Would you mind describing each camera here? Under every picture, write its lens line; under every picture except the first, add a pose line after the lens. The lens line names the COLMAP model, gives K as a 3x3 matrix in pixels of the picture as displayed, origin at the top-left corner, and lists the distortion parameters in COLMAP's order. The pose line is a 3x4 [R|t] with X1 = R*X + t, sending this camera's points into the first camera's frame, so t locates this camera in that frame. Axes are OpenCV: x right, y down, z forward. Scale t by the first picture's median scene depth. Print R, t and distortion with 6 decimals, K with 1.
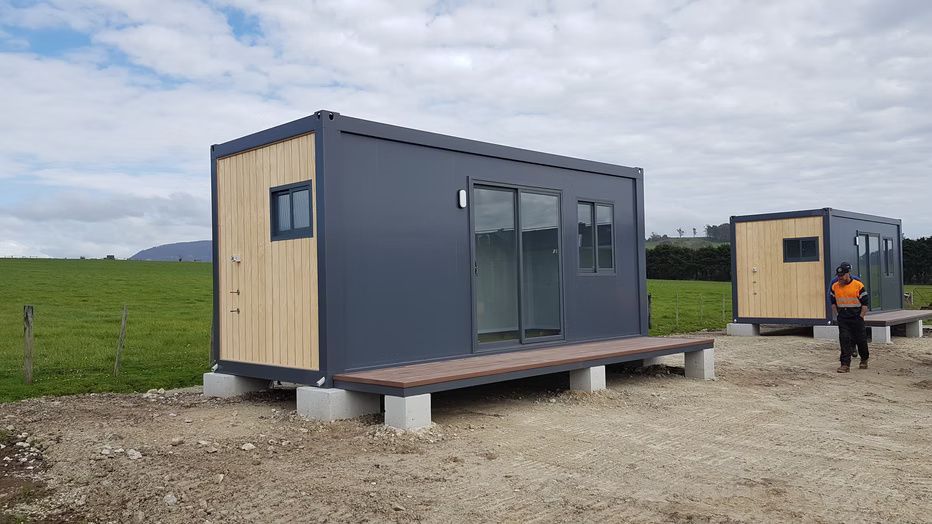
lens RADIAL K [[723.3, 0, 467.6], [0, 723.3, 262.2], [0, 0, 1]] dist [0.000479, 0.000259]
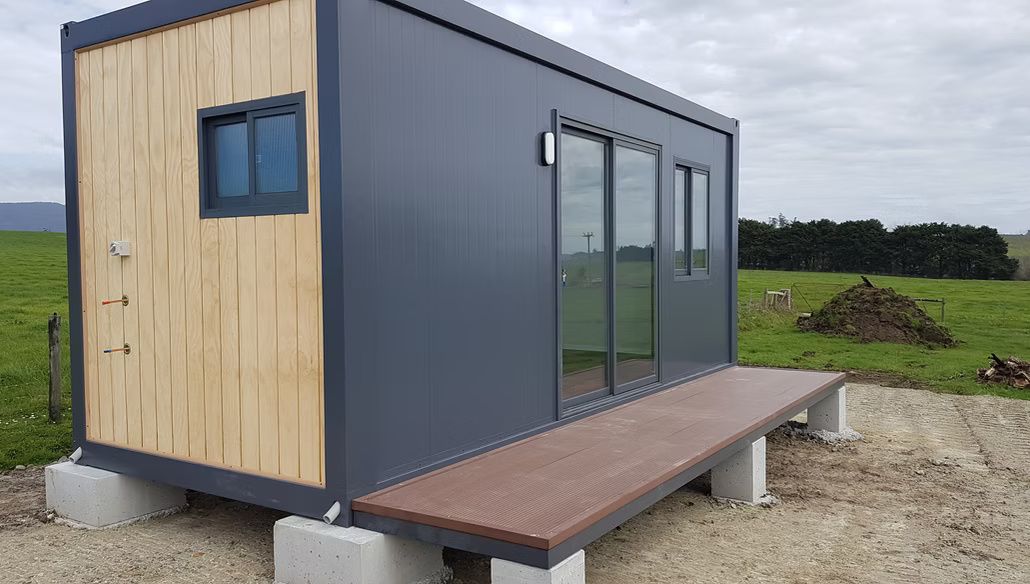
lens RADIAL K [[831.9, 0, 512.5], [0, 831.9, 293.8], [0, 0, 1]] dist [-0.002961, -0.002755]
pose [[0.980843, 0.006387, 0.194693, -0.167128], [-0.018509, 0.997996, 0.060506, -0.014582], [-0.193917, -0.062951, 0.978996, 0.378753]]
